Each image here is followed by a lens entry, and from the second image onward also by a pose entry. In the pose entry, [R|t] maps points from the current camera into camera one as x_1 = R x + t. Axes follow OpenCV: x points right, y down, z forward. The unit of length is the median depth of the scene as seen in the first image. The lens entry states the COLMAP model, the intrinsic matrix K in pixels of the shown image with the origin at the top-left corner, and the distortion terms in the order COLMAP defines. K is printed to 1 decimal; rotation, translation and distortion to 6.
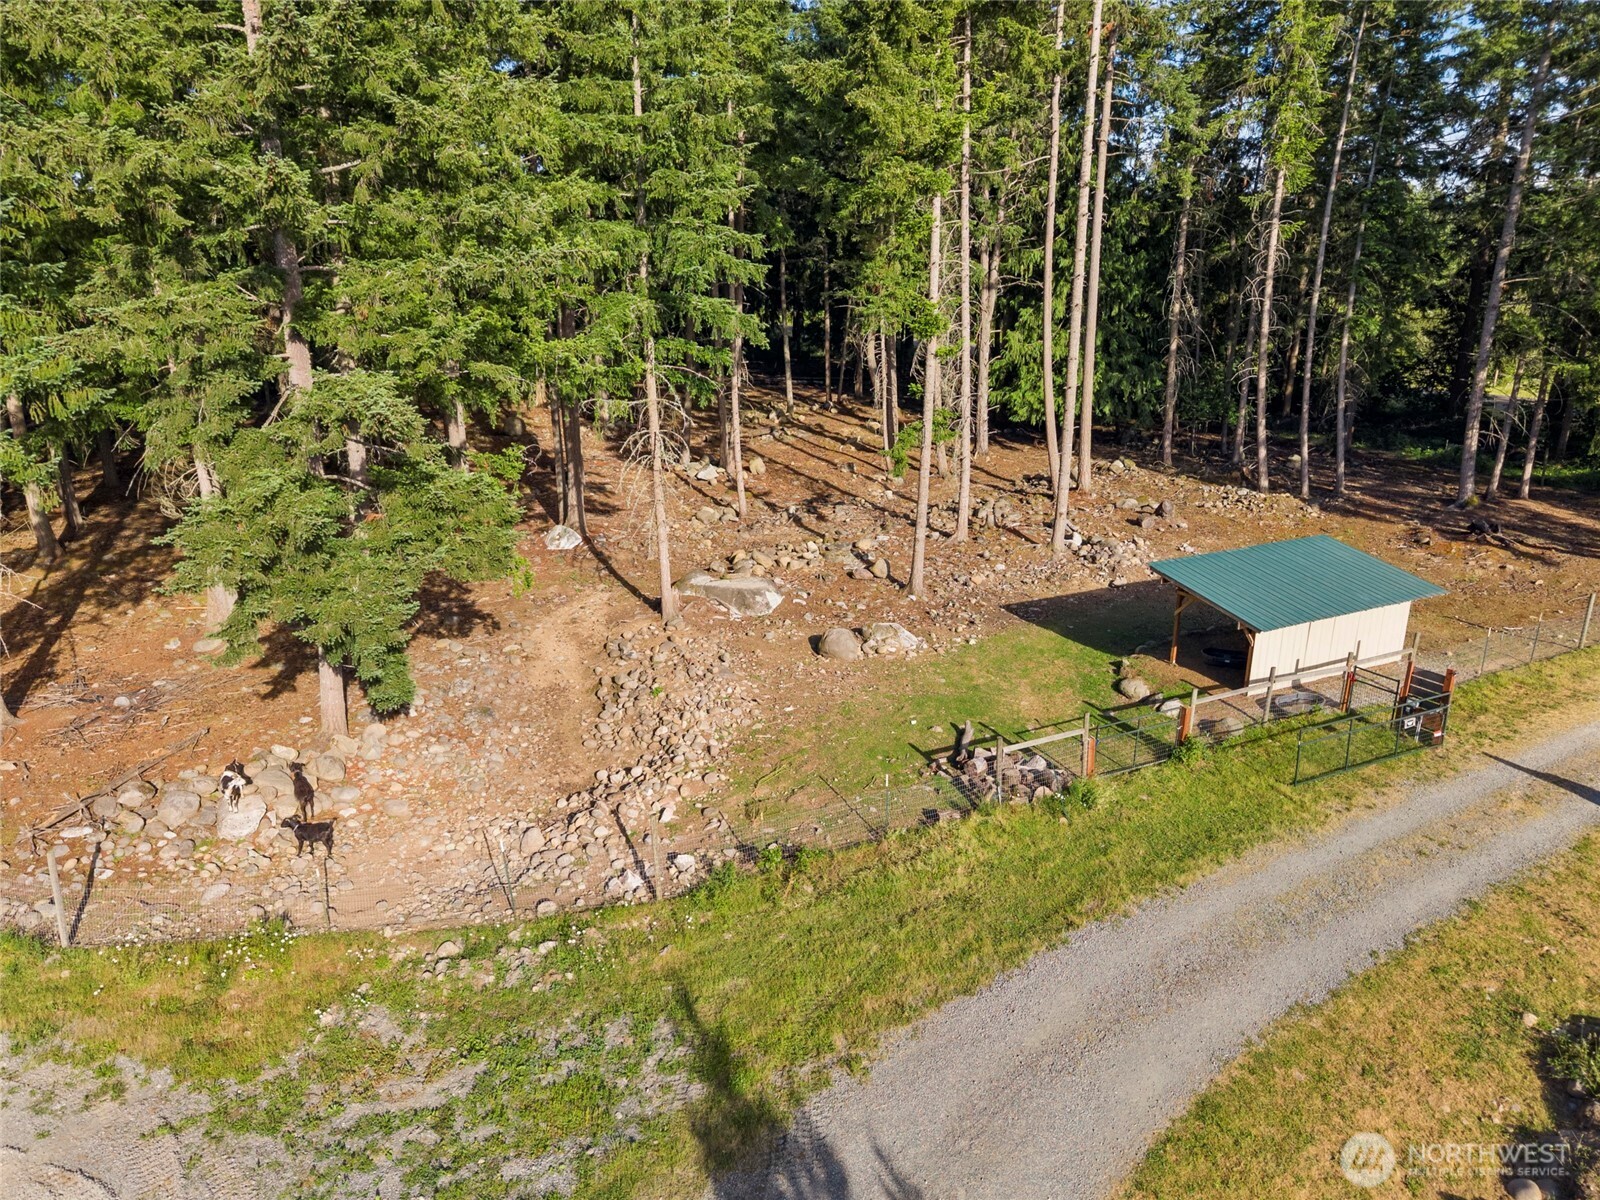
lens RADIAL K [[1100.4, 0, 800.0], [0, 1100.4, 600.0], [0, 0, 1]] dist [0.040441, -0.030162]
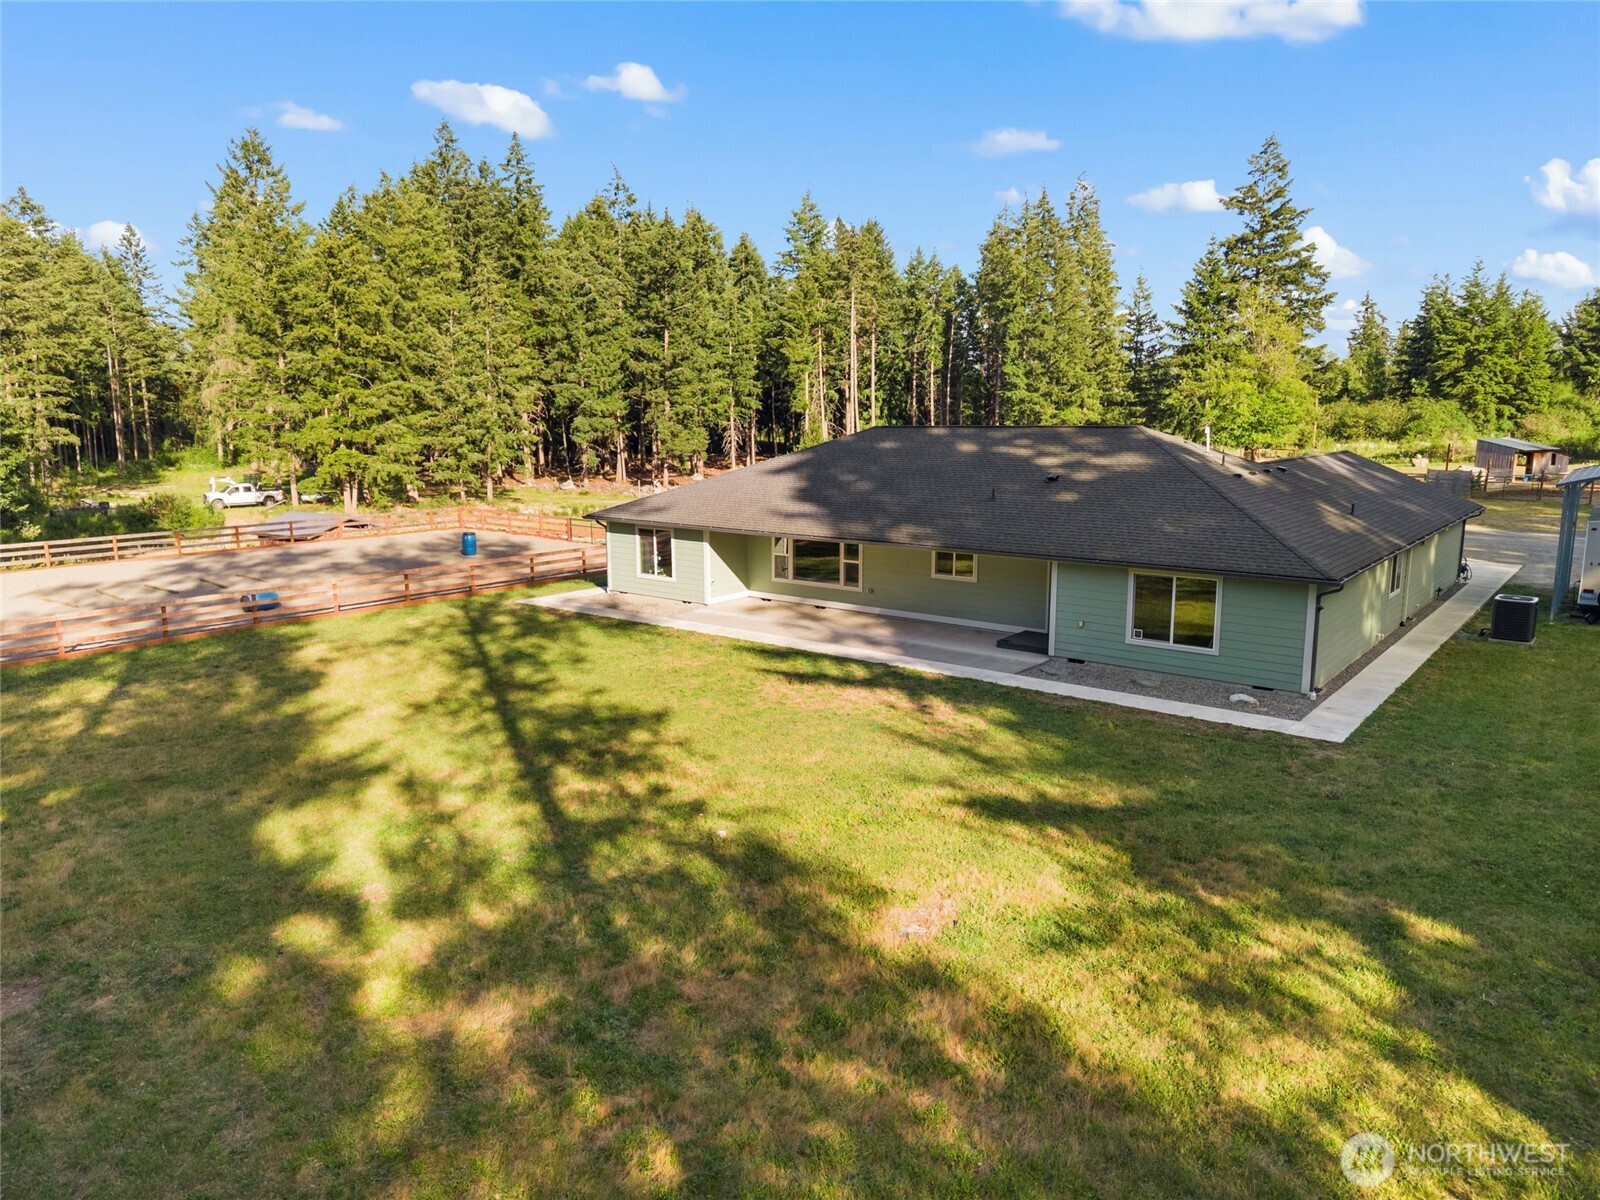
lens RADIAL K [[1100.4, 0, 800.0], [0, 1100.4, 600.0], [0, 0, 1]] dist [0.040441, -0.030162]
pose [[0.999974, -0.006687, -0.002807, 0.114121], [0.006237, 0.990469, -0.137592, 0.998334], [0.003701, 0.137571, 0.990485, -2.829282]]
